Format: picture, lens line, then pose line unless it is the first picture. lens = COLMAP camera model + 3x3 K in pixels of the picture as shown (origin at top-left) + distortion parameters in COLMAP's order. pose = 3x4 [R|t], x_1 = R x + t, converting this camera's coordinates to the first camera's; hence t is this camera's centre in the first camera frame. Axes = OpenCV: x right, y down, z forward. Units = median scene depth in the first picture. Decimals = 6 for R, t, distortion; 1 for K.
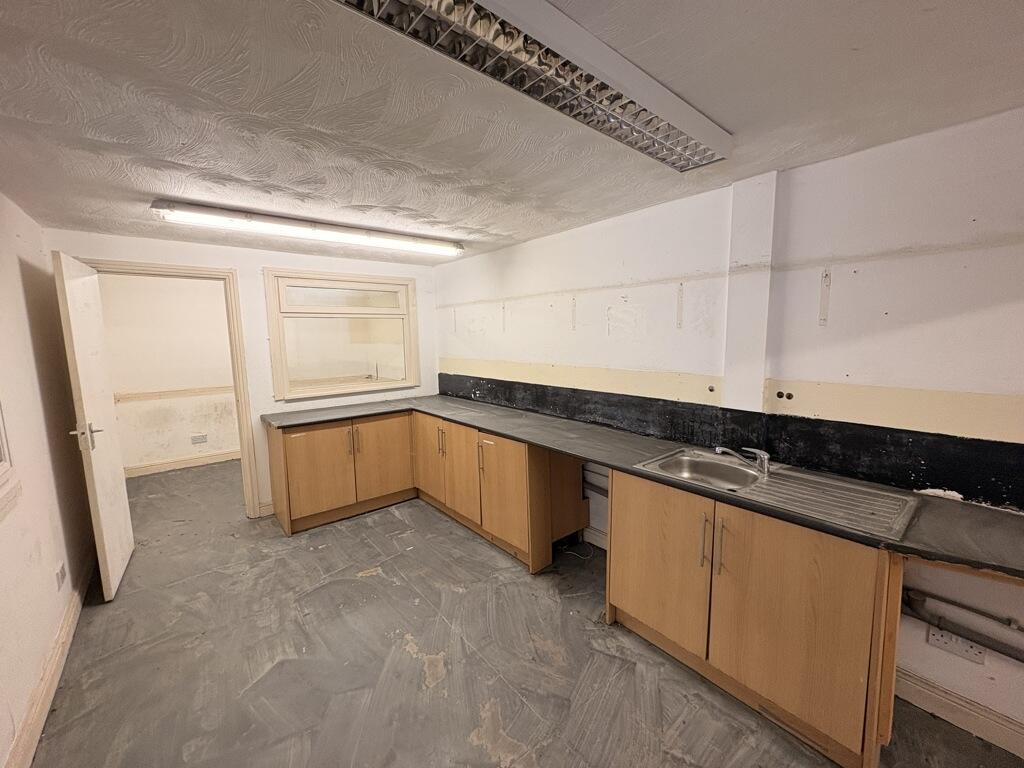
lens RADIAL K [[408.2, 0, 511.4], [0, 408.2, 384.3], [0, 0, 1]] dist [0.000496, 0.000375]
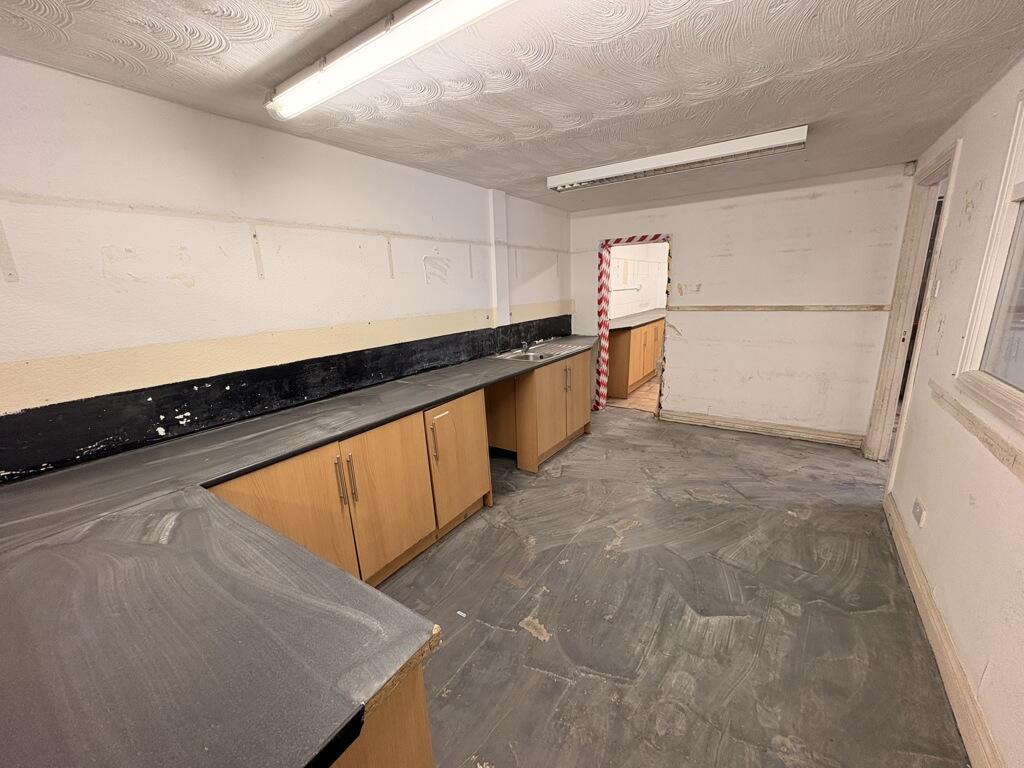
lens RADIAL K [[408.2, 0, 511.4], [0, 408.2, 384.3], [0, 0, 1]] dist [0.000496, 0.000375]
pose [[-0.278023, -0.201467, 0.939210, -0.890788], [0.158889, 0.954644, 0.251812, -0.103613], [-0.947342, 0.219240, -0.233402, 1.107179]]
